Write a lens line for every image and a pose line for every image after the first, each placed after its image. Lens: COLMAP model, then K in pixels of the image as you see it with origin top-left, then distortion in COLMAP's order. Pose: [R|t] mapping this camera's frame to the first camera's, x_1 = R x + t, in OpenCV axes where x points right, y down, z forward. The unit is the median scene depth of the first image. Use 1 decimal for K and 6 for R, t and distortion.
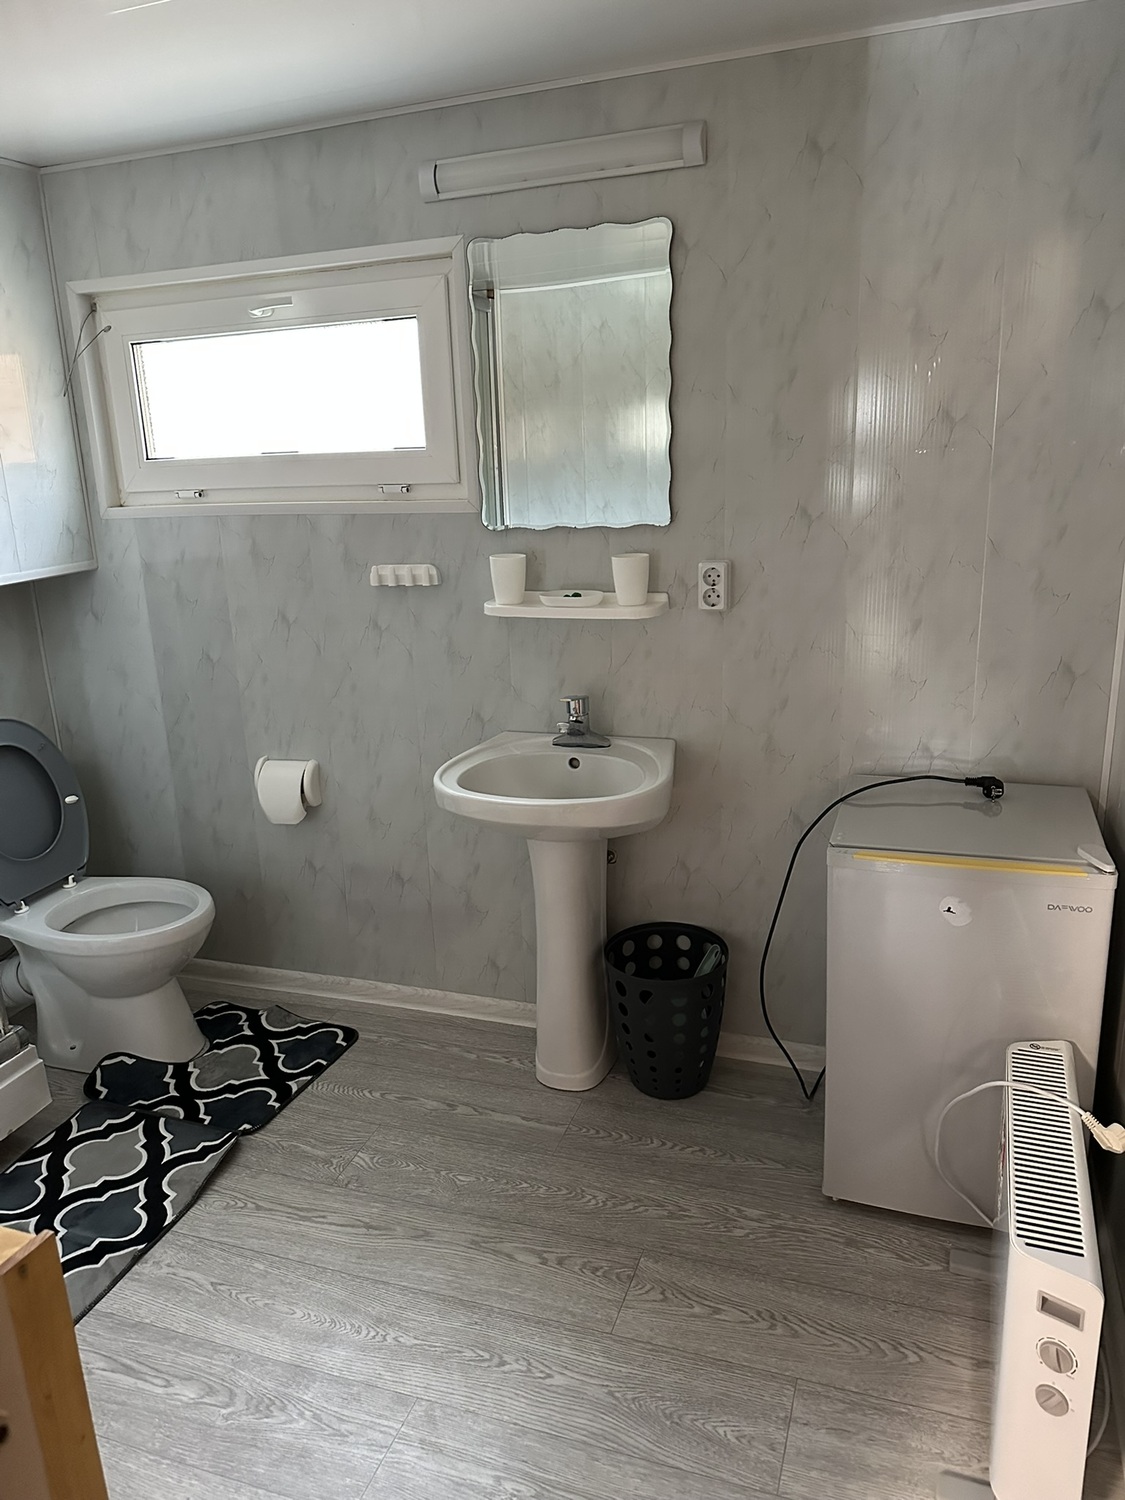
lens RADIAL K [[1081.8, 0, 573.6], [0, 1081.8, 740.5], [0, 0, 1]] dist [0.052839, -0.053046]
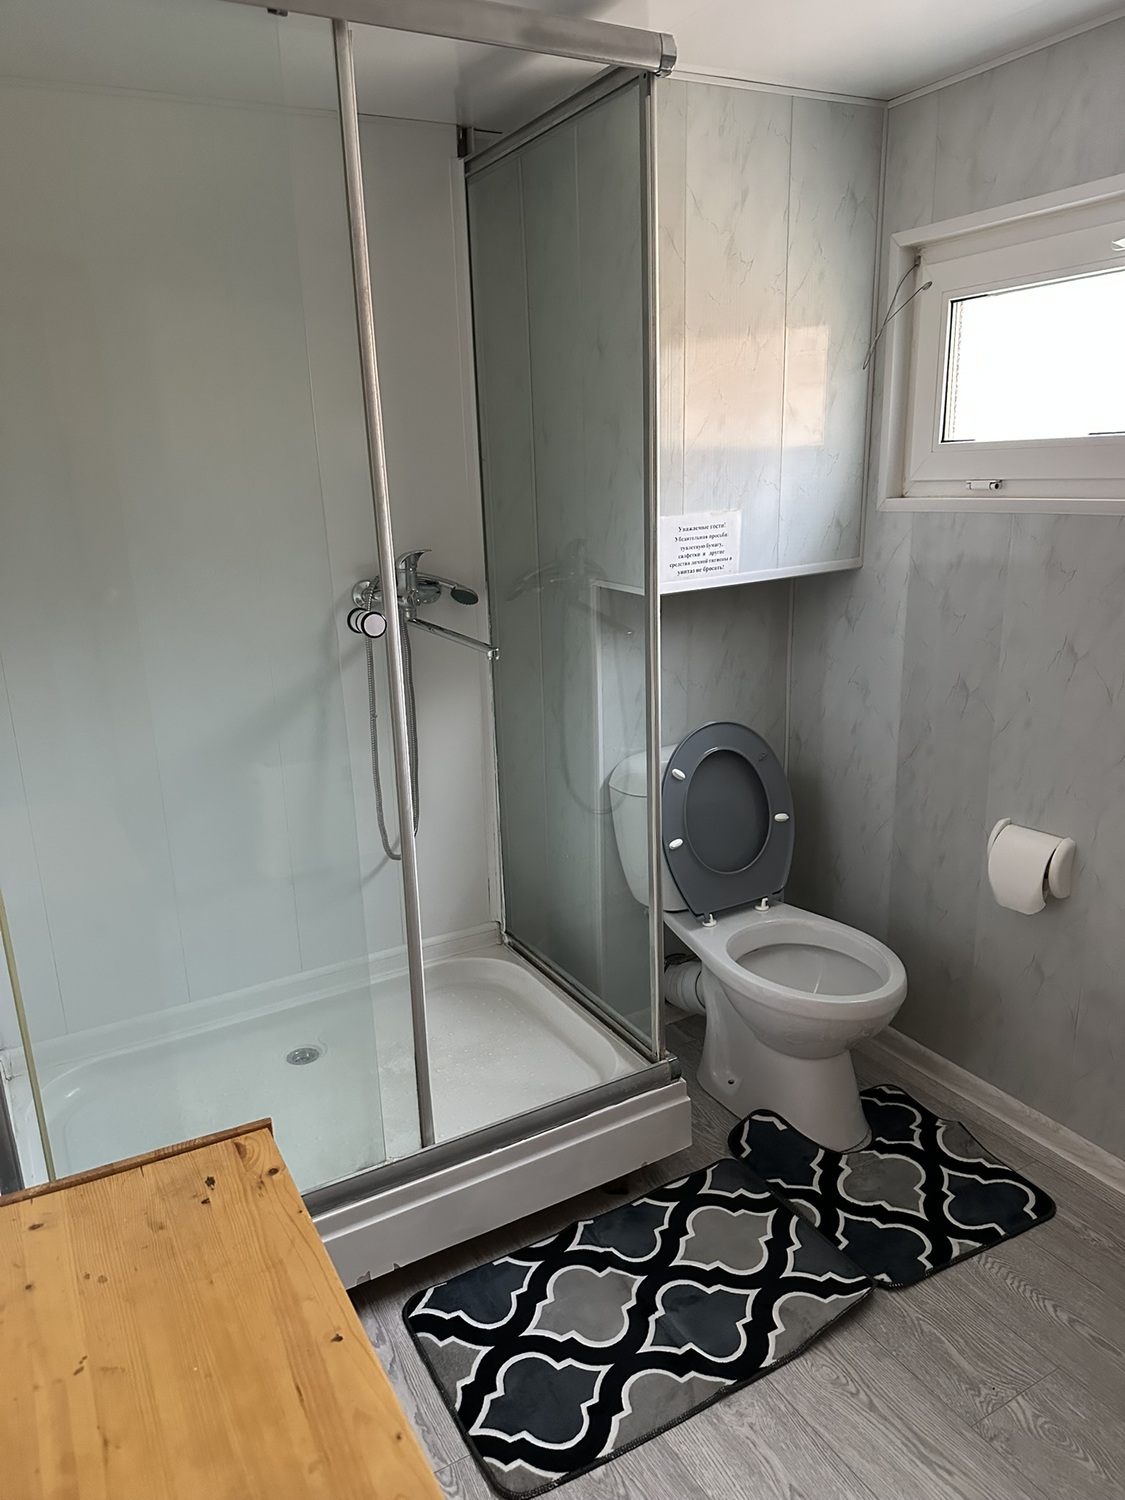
lens RADIAL K [[1081.8, 0, 571.4], [0, 1081.8, 748.3], [0, 0, 1]] dist [0.052839, -0.053046]
pose [[0.760364, 0.189994, -0.621086, -0.043687], [-0.176969, 0.980681, 0.083342, -0.048265], [0.624922, 0.046543, 0.779298, 0.186618]]
